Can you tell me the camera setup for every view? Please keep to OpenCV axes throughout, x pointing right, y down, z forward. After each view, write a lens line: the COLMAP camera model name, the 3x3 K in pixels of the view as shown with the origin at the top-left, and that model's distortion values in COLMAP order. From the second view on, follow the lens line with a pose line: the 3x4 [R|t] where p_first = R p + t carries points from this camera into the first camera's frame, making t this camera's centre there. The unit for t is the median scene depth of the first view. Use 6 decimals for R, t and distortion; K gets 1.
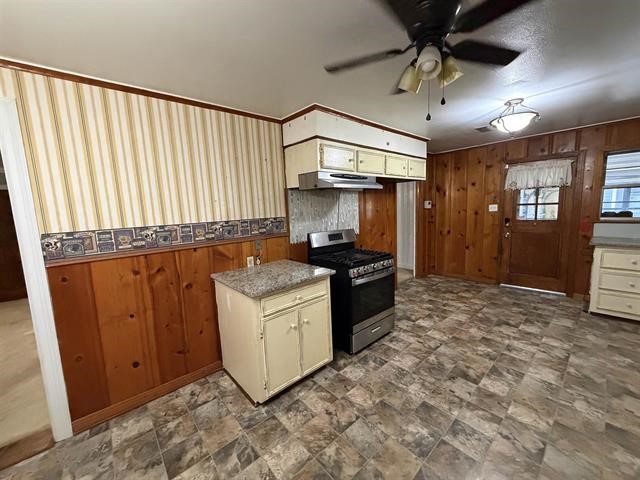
lens RADIAL K [[254.2, 0, 319.3], [0, 254.2, 239.4], [0, 0, 1]] dist [0.001471, -0.000711]
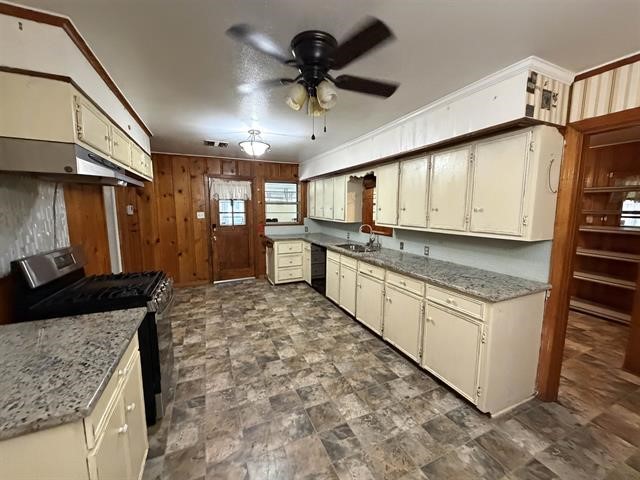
lens RADIAL K [[254.2, 0, 318.2], [0, 254.2, 239.8], [0, 0, 1]] dist [0.001471, -0.000711]
pose [[0.305332, -0.076148, 0.949196, -0.303194], [0.102989, 0.993591, 0.046580, -0.025085], [-0.946660, 0.083535, 0.311218, 0.275500]]
